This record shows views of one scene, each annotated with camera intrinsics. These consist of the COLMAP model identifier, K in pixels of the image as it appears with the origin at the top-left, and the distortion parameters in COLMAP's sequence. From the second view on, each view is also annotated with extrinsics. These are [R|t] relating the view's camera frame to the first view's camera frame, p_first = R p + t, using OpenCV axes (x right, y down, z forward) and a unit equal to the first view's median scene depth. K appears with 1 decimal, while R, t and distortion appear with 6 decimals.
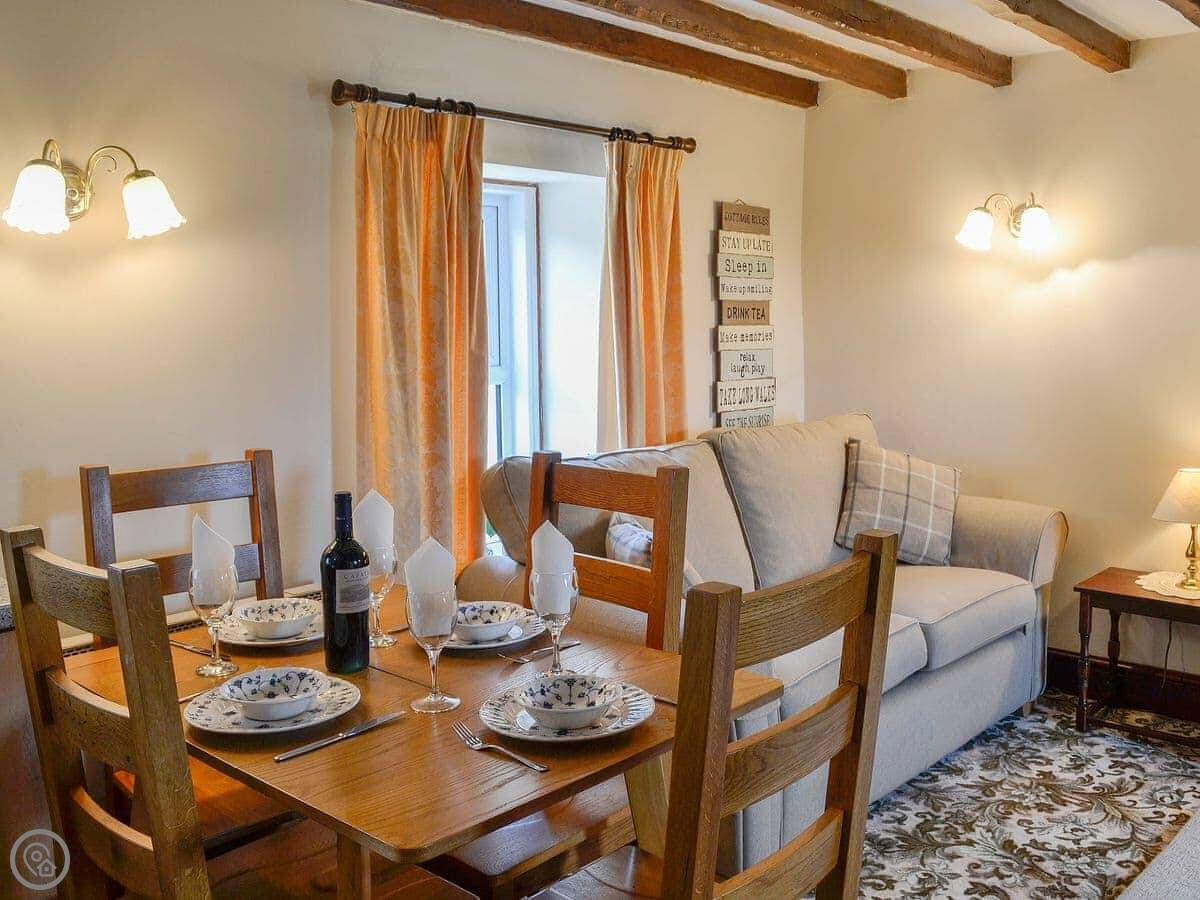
lens RADIAL K [[1135.9, 0, 600.1], [0, 1135.9, 465.6], [0, 0, 1]] dist [-0.063895, 0.005210]
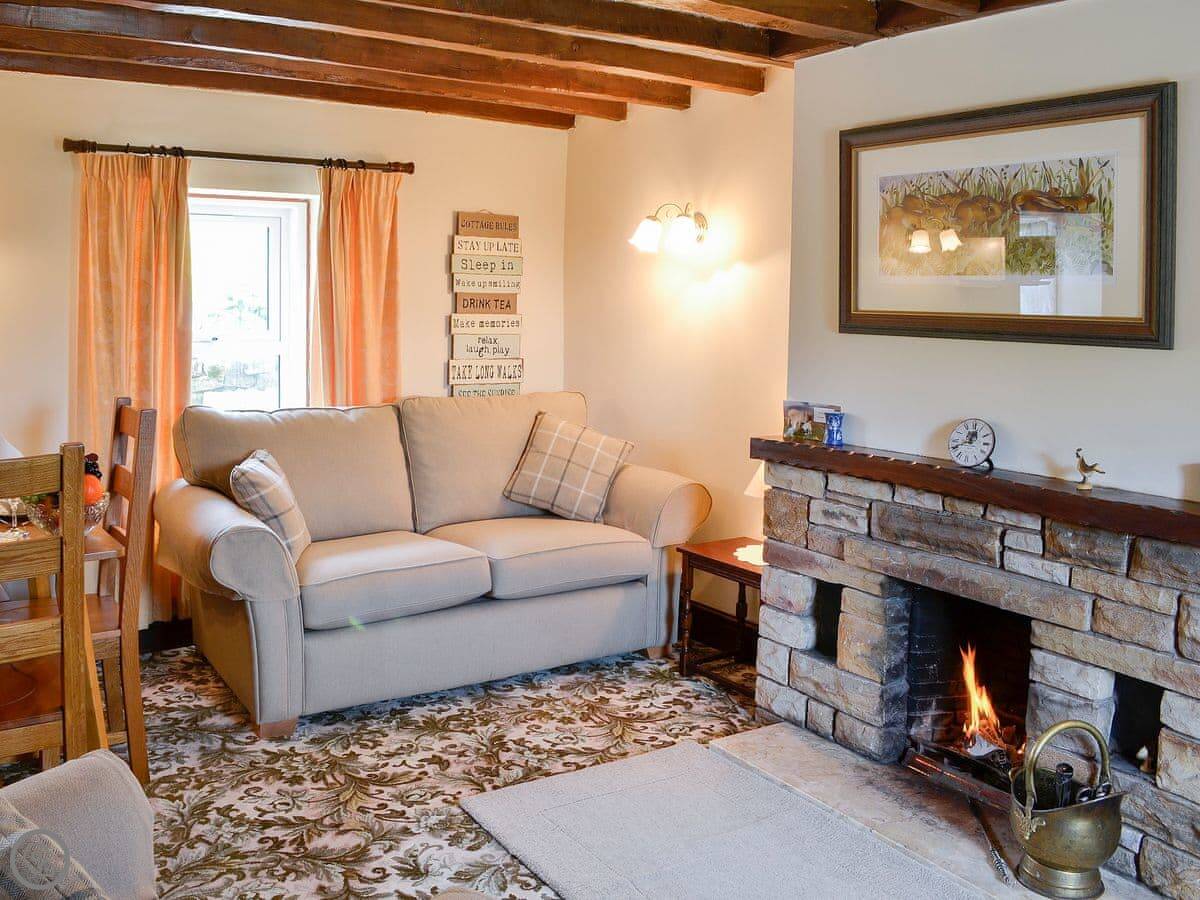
lens RADIAL K [[1112.5, 0, 508.7], [0, 1112.5, 450.6], [0, 0, 1]] dist [-0.077355, 0.012201]
pose [[0.951456, 0.062541, -0.301365, 0.581556], [-0.061647, 0.998020, 0.012486, 0.005453], [0.301549, 0.006698, 0.953427, -0.130396]]
